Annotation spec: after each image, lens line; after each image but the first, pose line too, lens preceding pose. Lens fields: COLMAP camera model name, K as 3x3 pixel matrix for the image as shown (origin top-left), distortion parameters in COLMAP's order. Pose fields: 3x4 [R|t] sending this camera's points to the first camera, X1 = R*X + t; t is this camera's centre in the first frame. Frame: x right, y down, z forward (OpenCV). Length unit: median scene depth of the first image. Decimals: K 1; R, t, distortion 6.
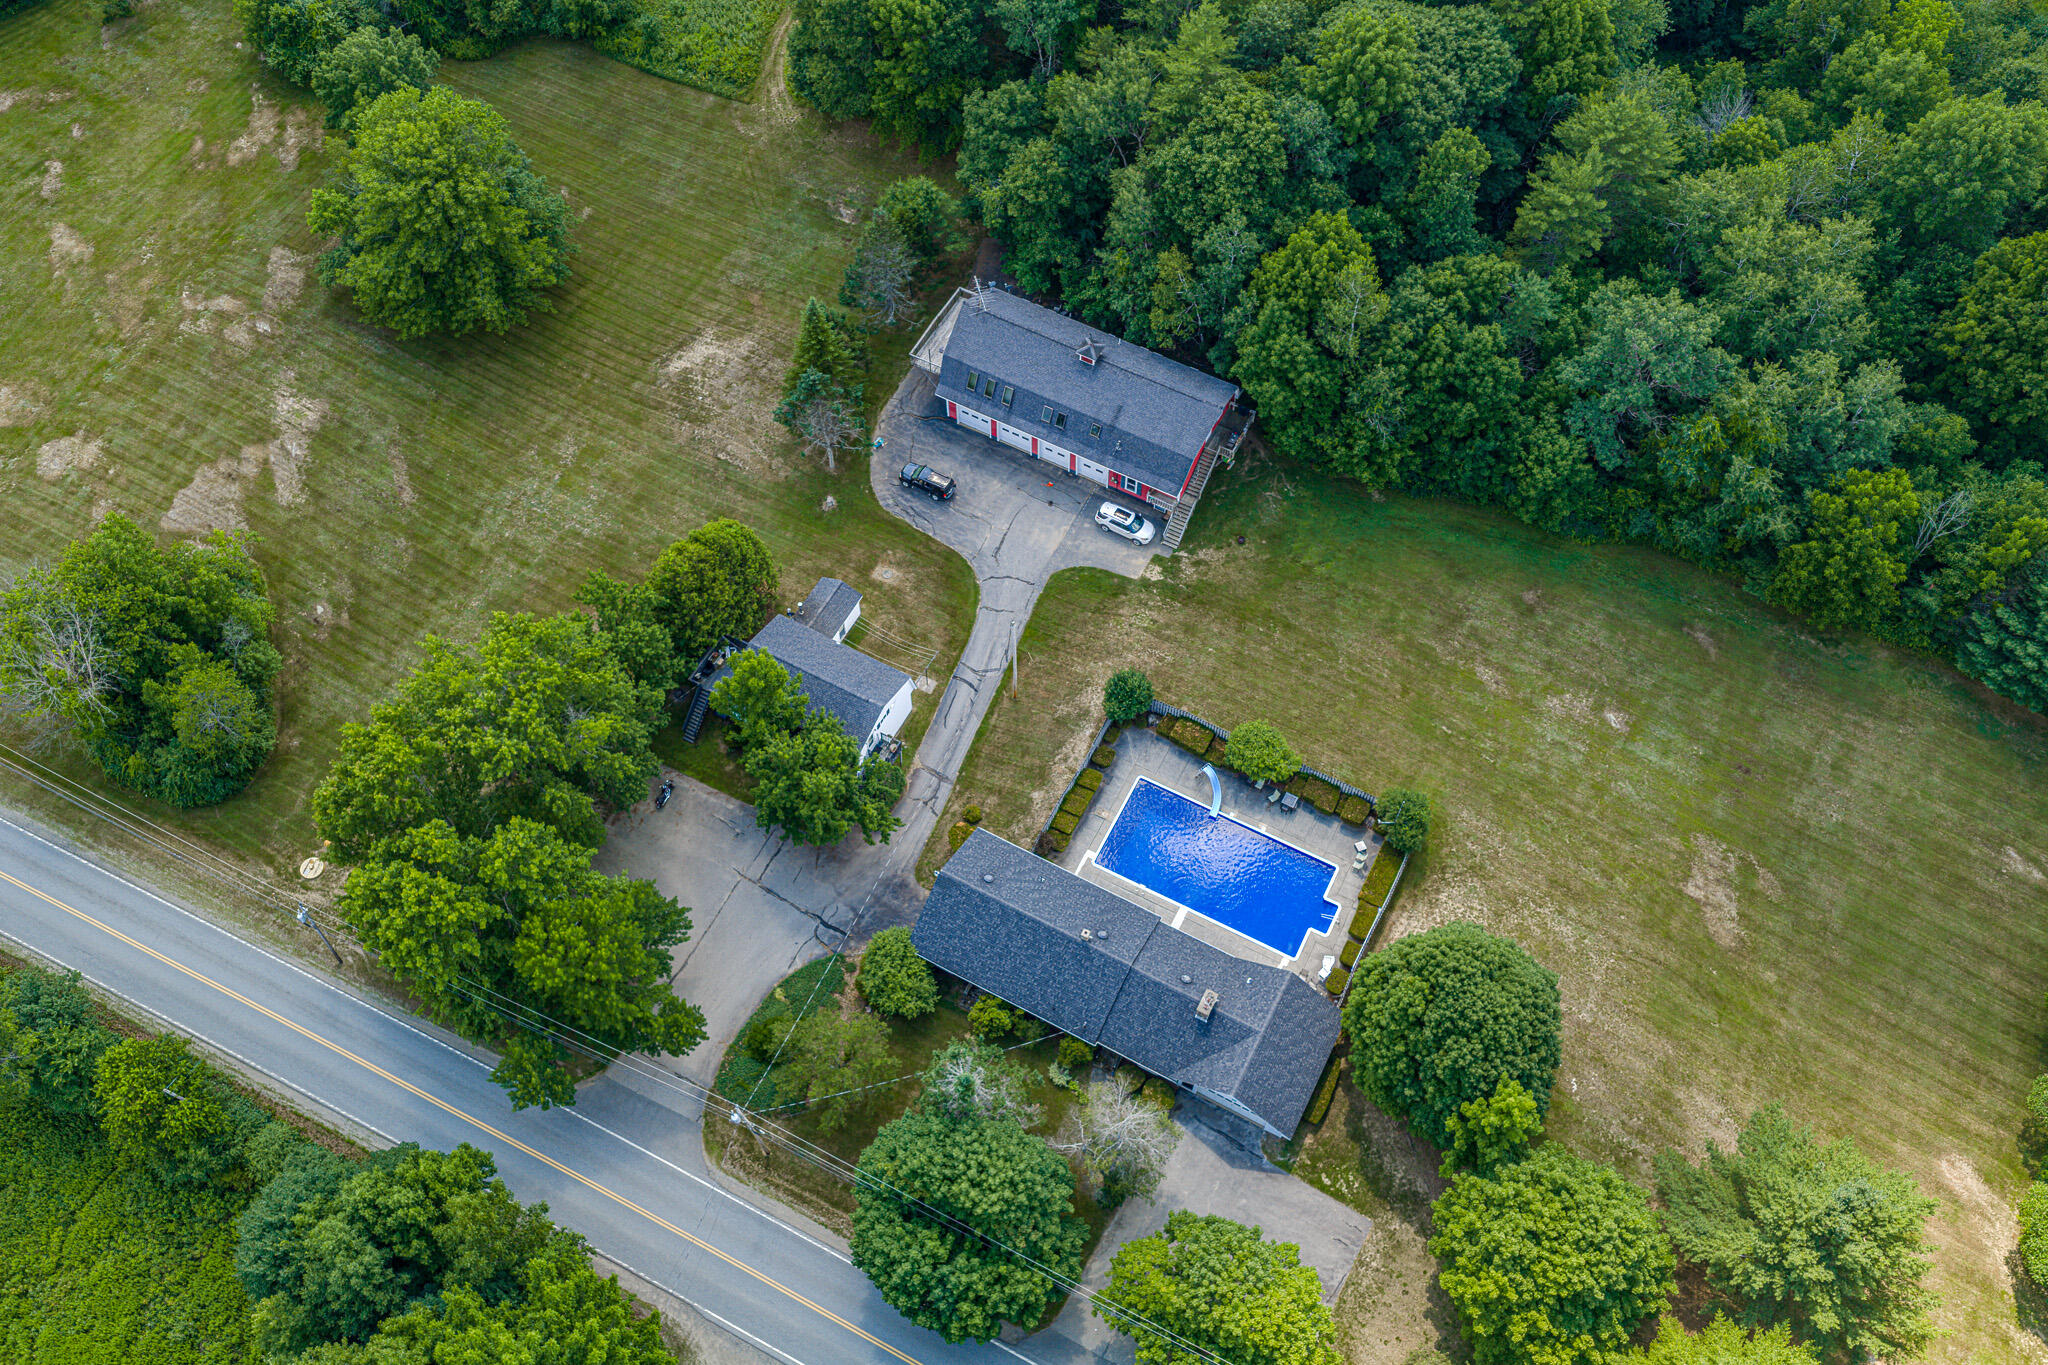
lens RADIAL K [[1729.3, 0, 1022.9], [0, 1729.3, 630.6], [0, 0, 1]] dist [0.004221, -0.000970]
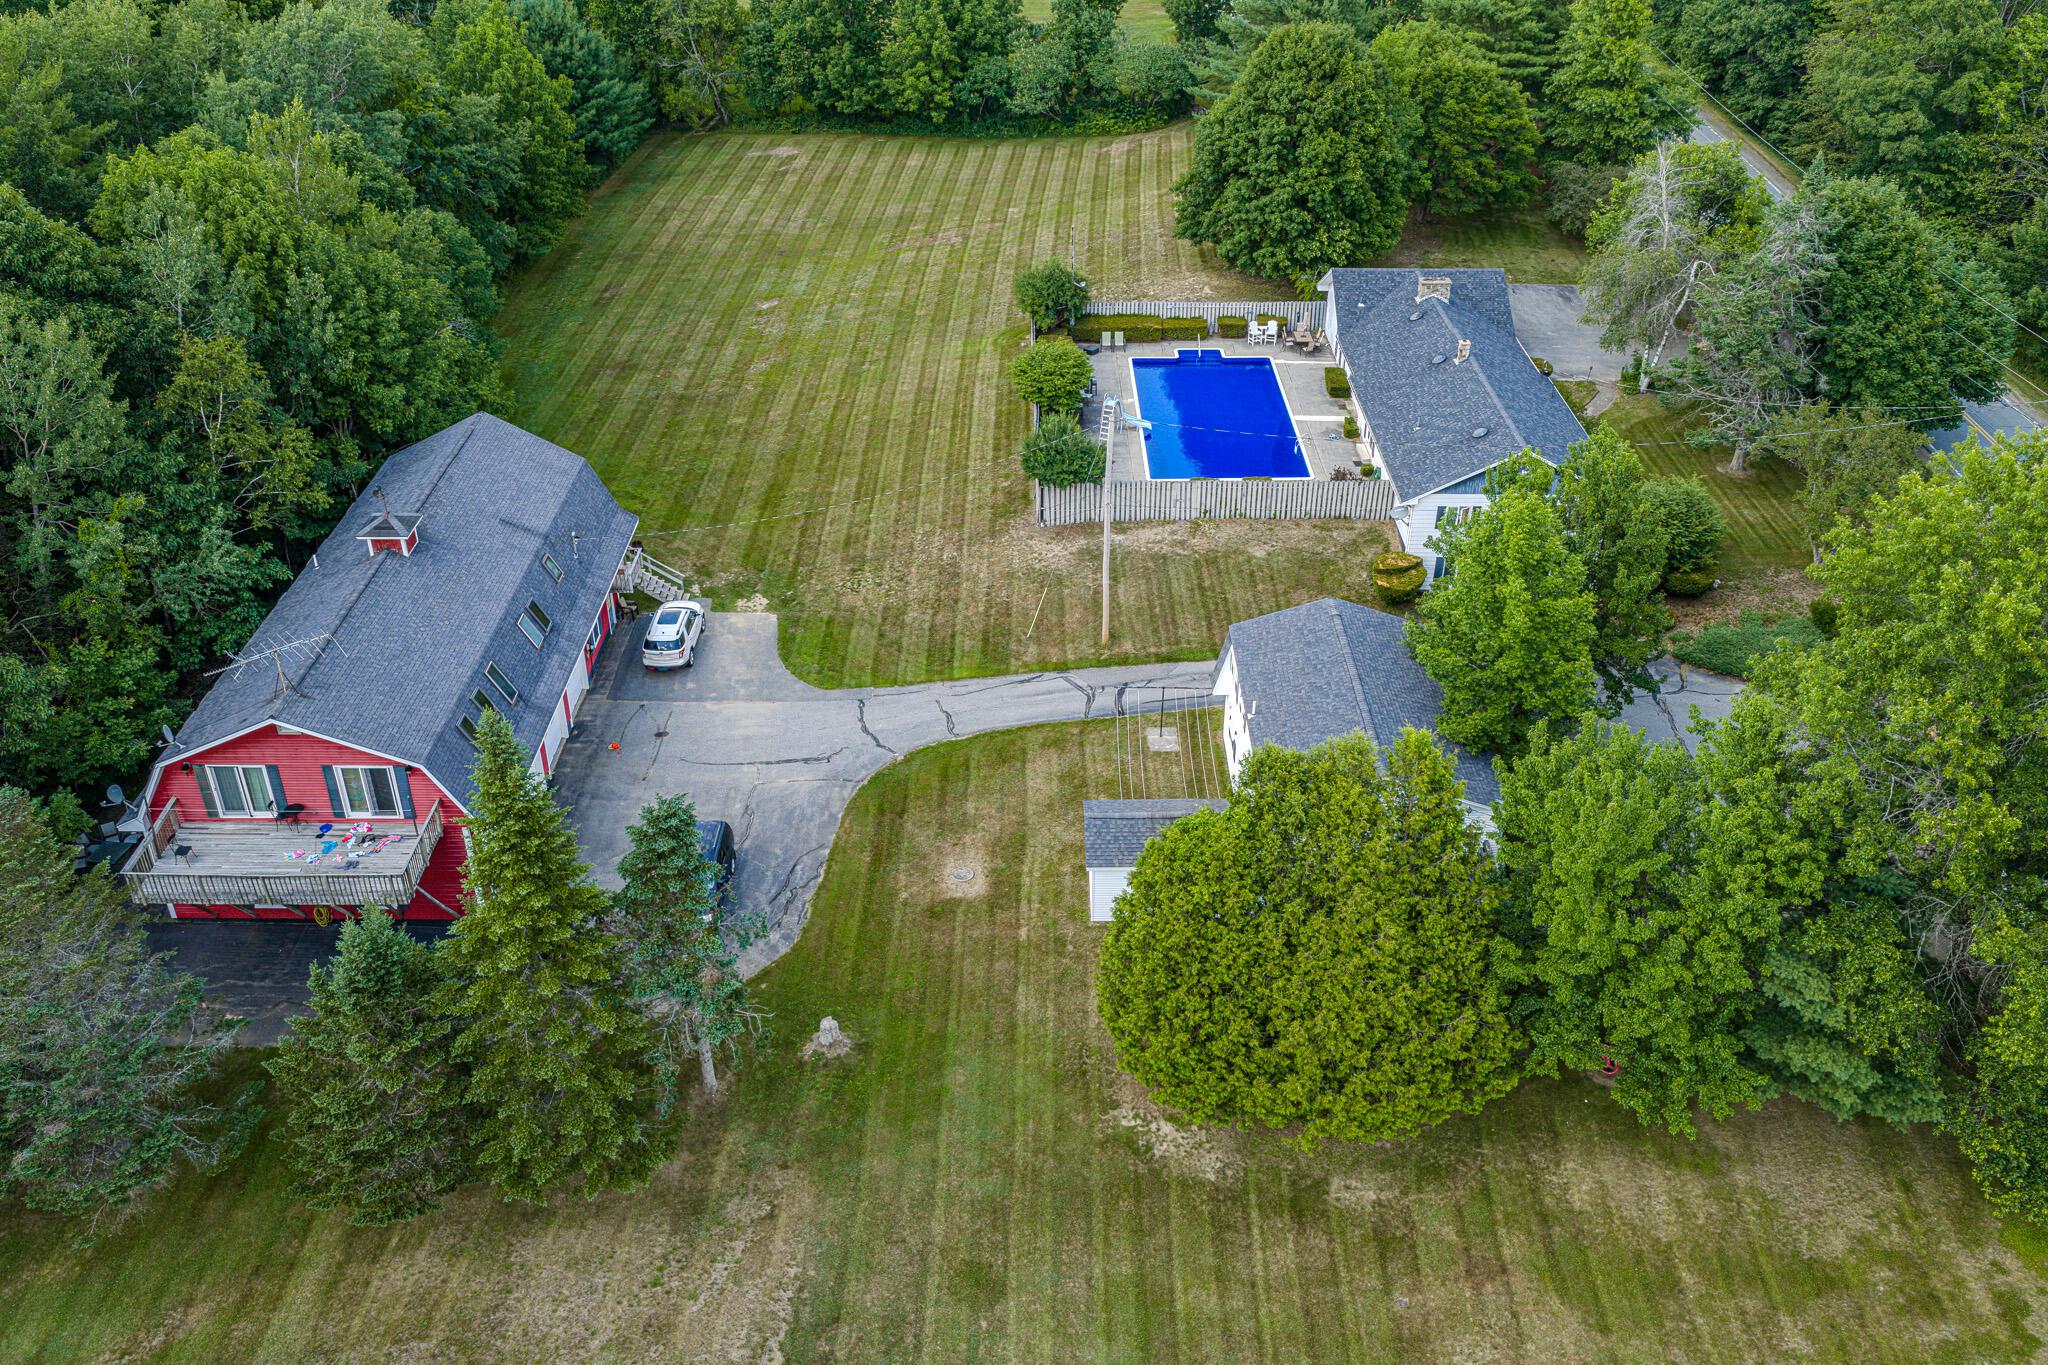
lens RADIAL K [[1709.5, 0, 1018.3], [0, 1709.5, 641.5], [0, 0, 1]] dist [0.000925, 0.002073]
pose [[-0.466472, -0.464220, 0.752930, -0.388857], [0.745744, 0.251358, 0.616996, -0.308889], [-0.475677, 0.849305, 0.228938, 0.843172]]
